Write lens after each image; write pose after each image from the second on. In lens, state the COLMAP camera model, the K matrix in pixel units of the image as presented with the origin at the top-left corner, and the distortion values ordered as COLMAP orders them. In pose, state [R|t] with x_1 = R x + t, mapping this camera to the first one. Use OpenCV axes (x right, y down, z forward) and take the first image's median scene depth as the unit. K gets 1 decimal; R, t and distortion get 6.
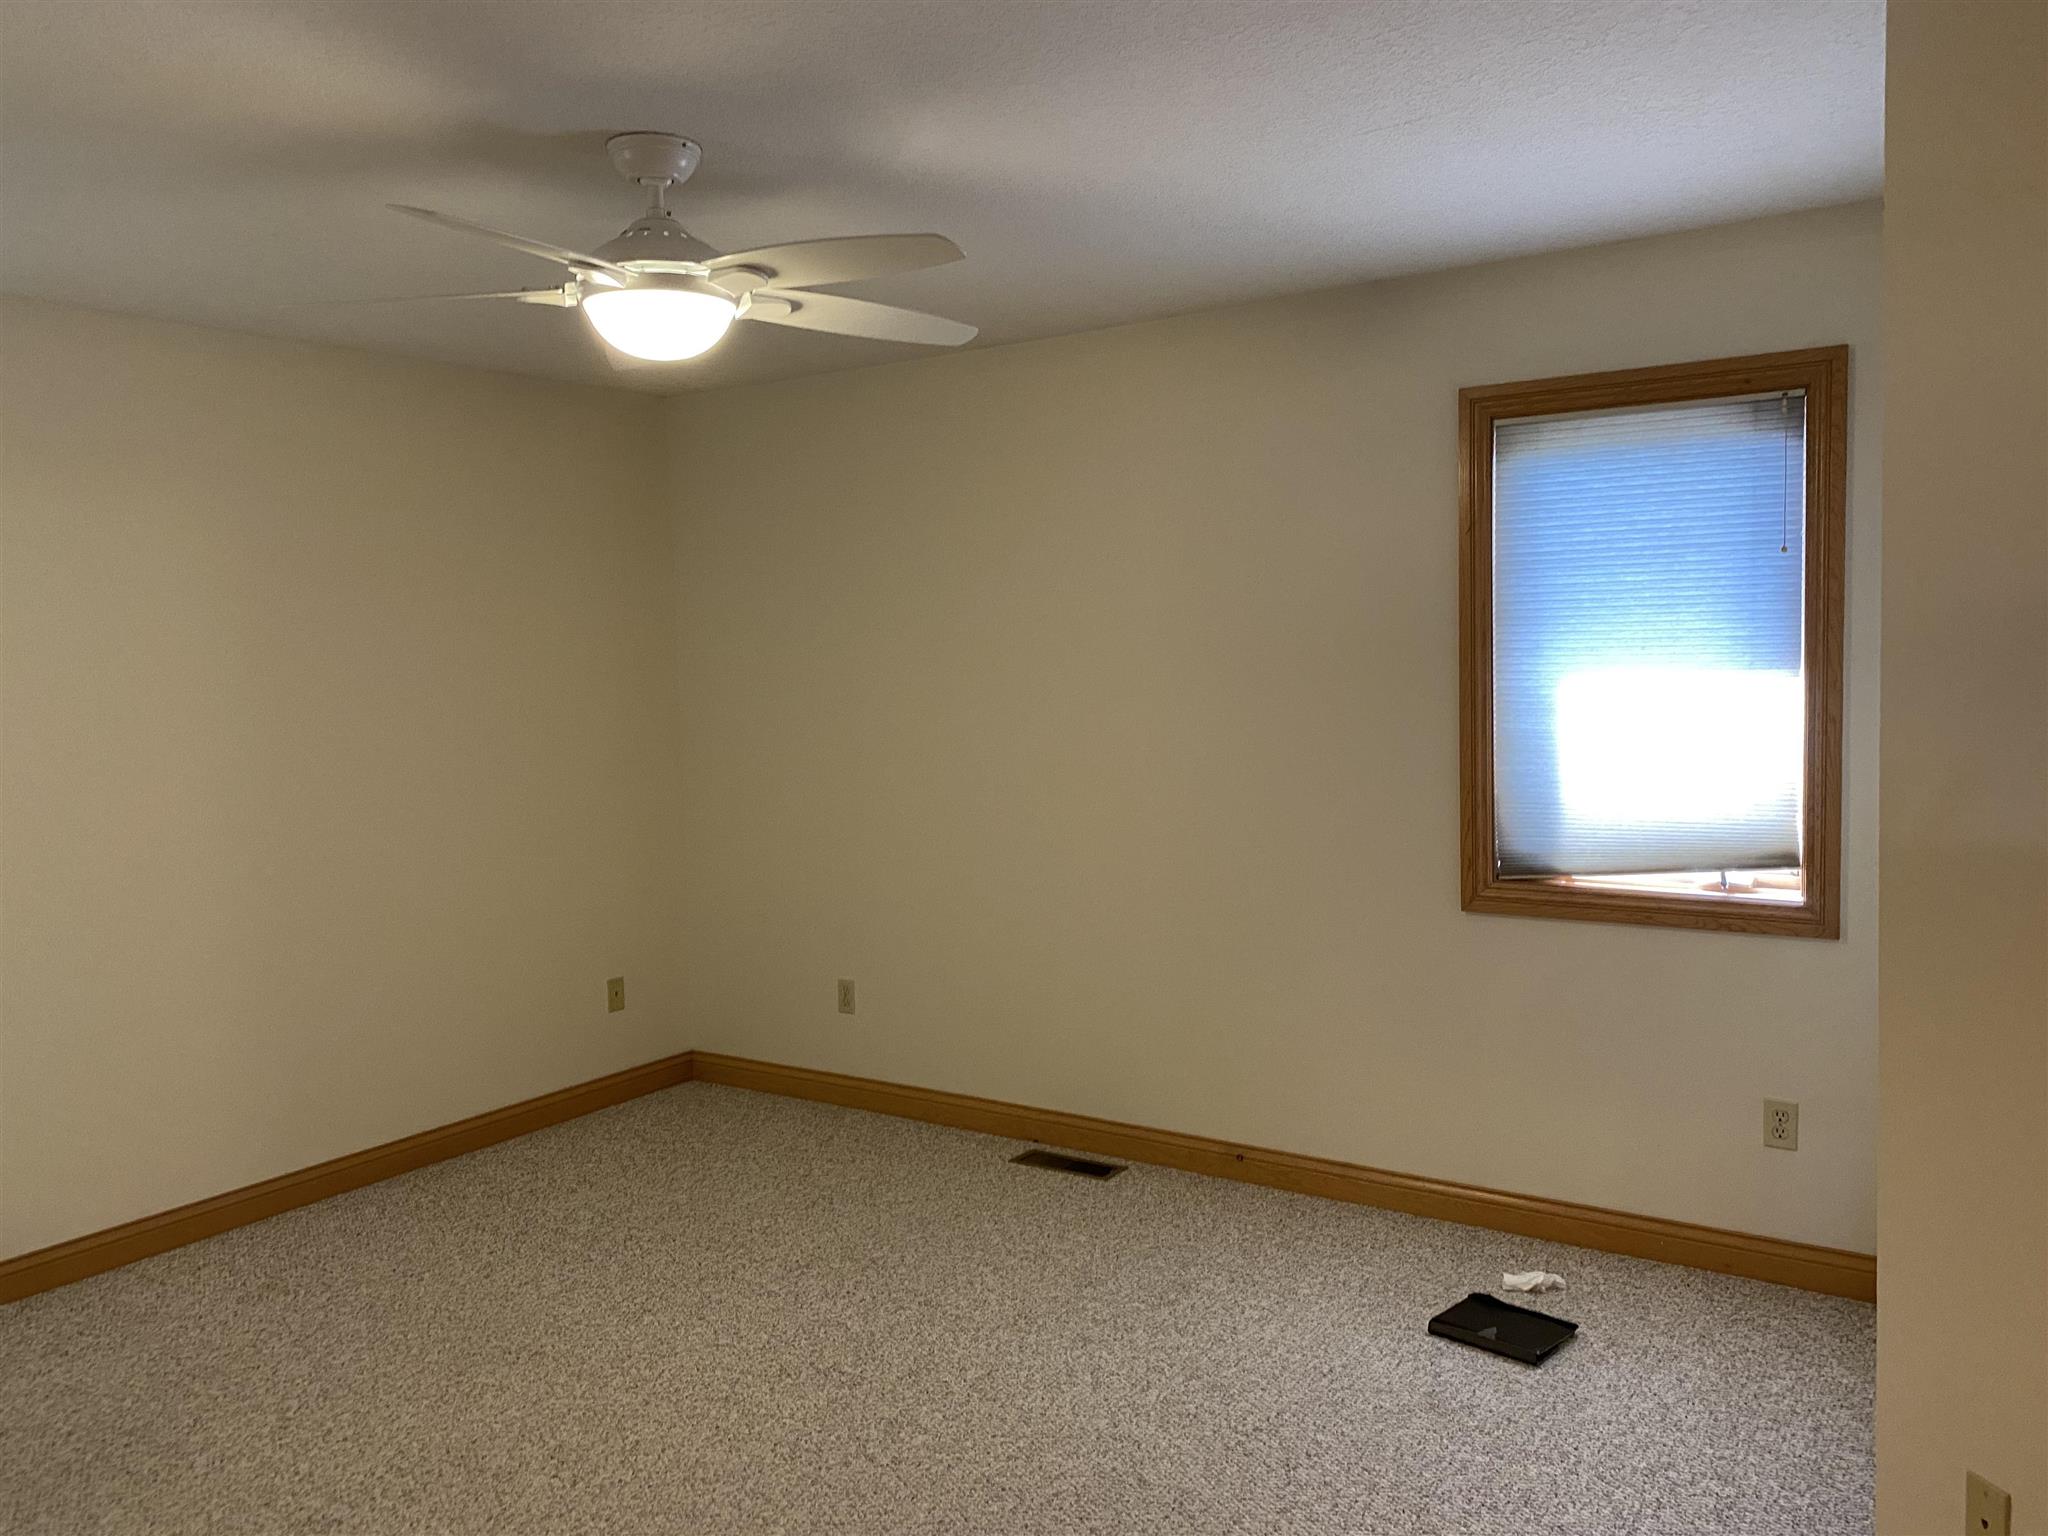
lens RADIAL K [[1570.4, 0, 1030.9], [0, 1570.4, 755.7], [0, 0, 1]] dist [0.054845, -0.068489]
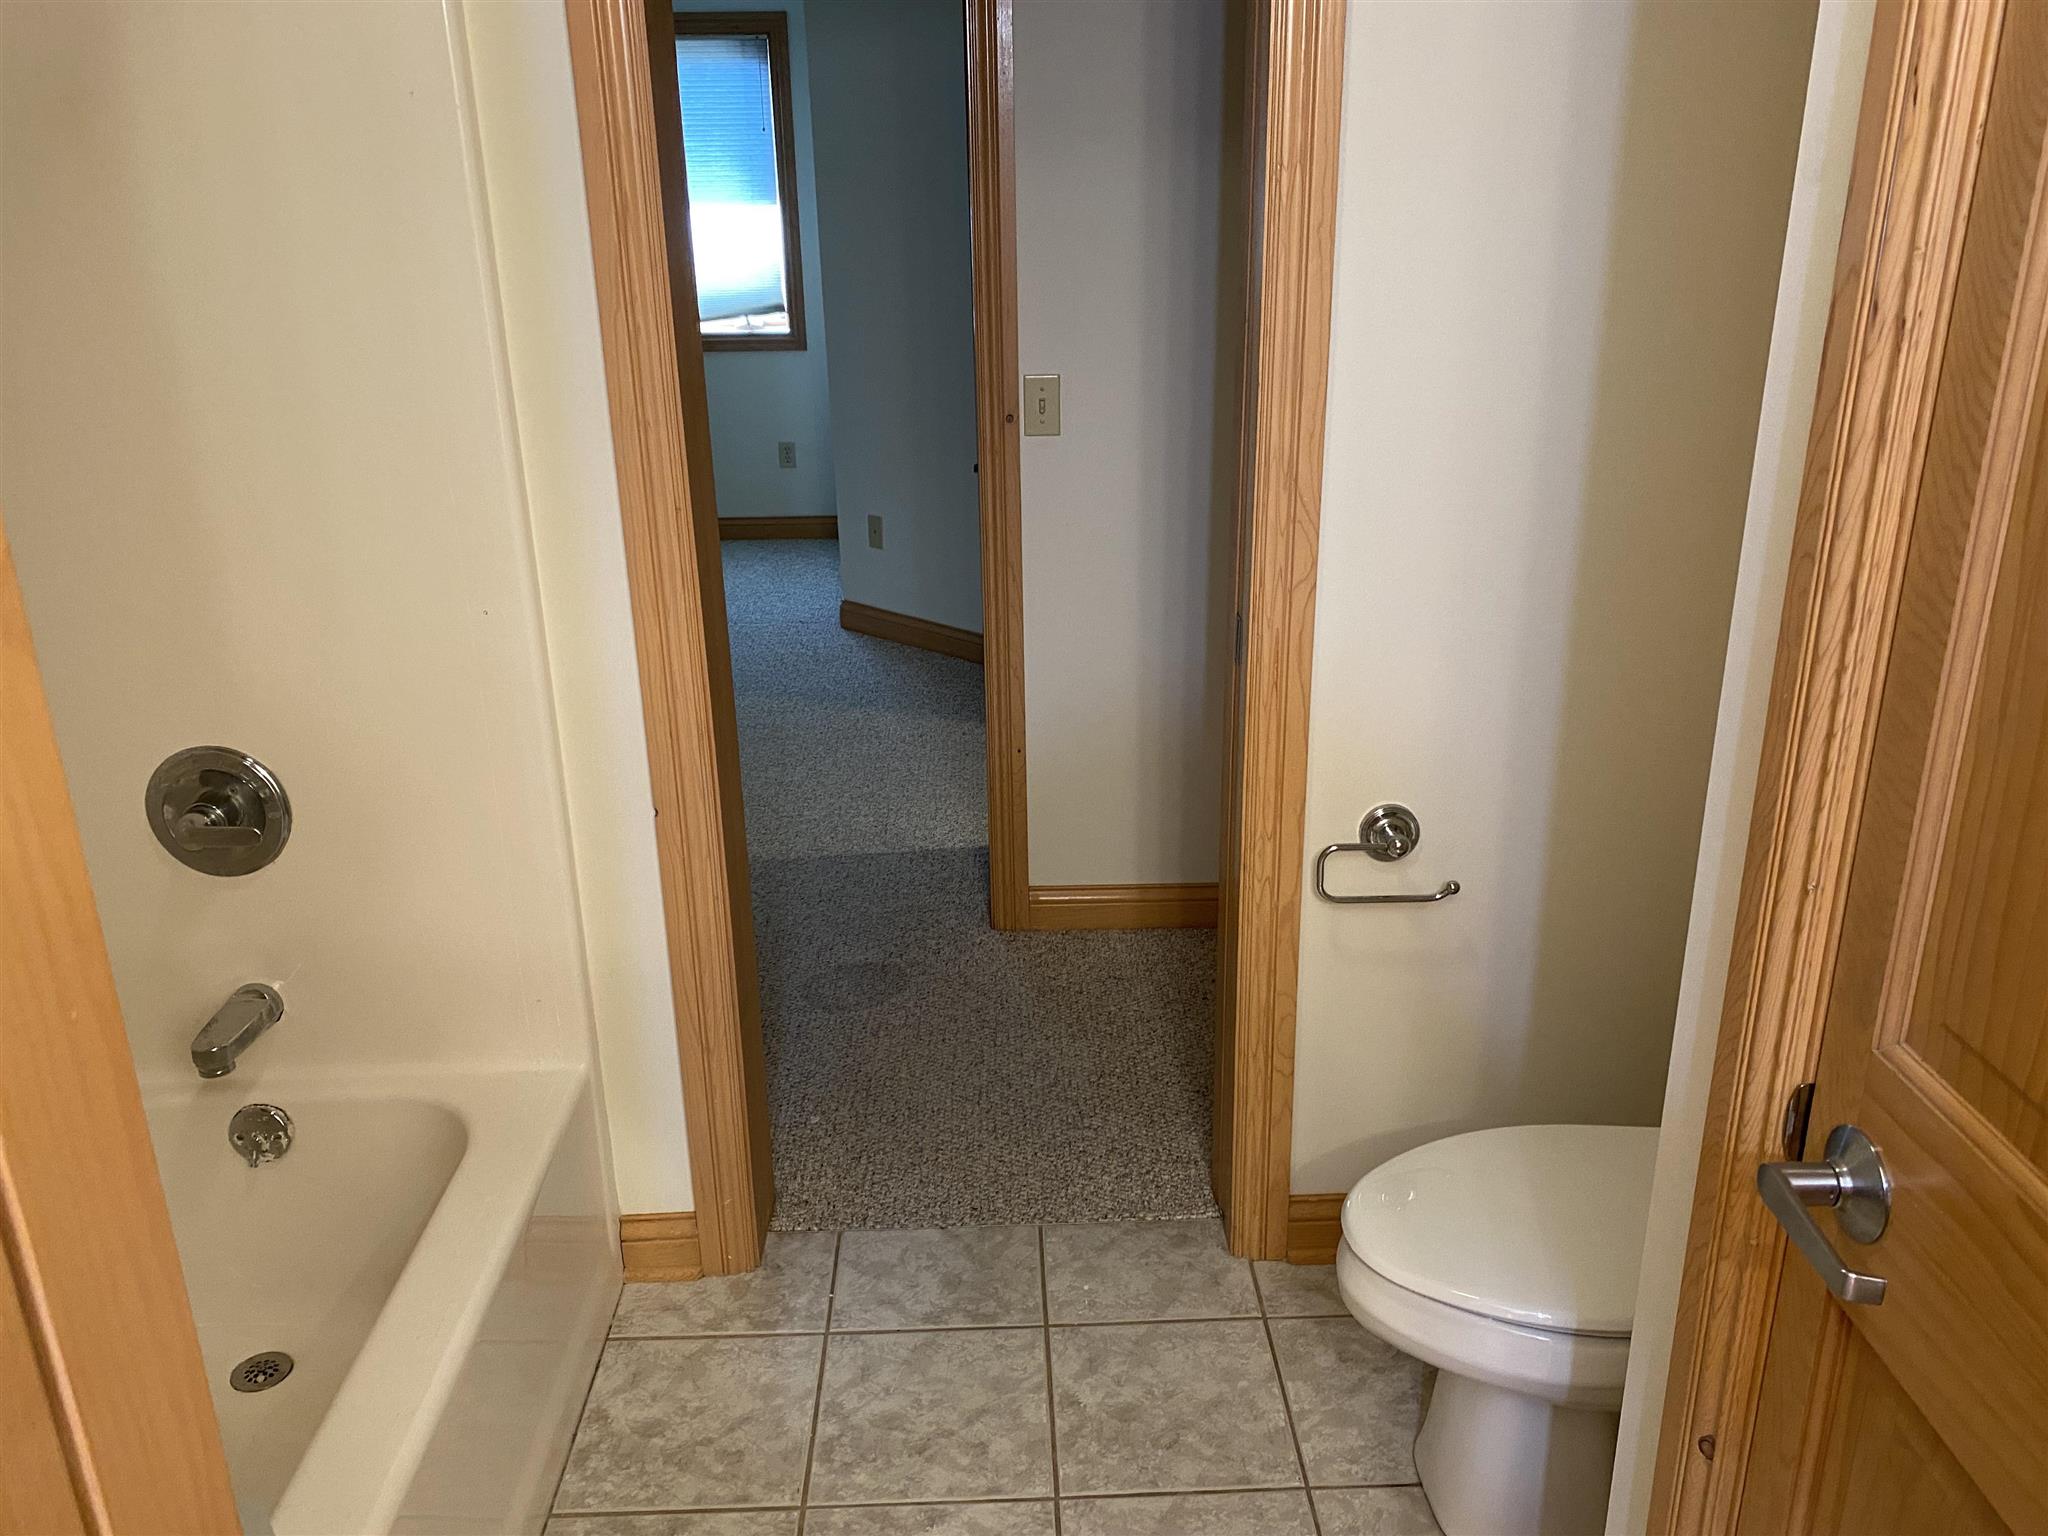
lens RADIAL K [[1570.4, 0, 1030.8], [0, 1570.4, 757.2], [0, 0, 1]] dist [0.054845, -0.068489]
pose [[0.819945, -0.220910, 0.528099, -0.355105], [0.026376, 0.936137, 0.350644, -0.079250], [-0.571834, -0.273580, 0.773408, -0.704756]]
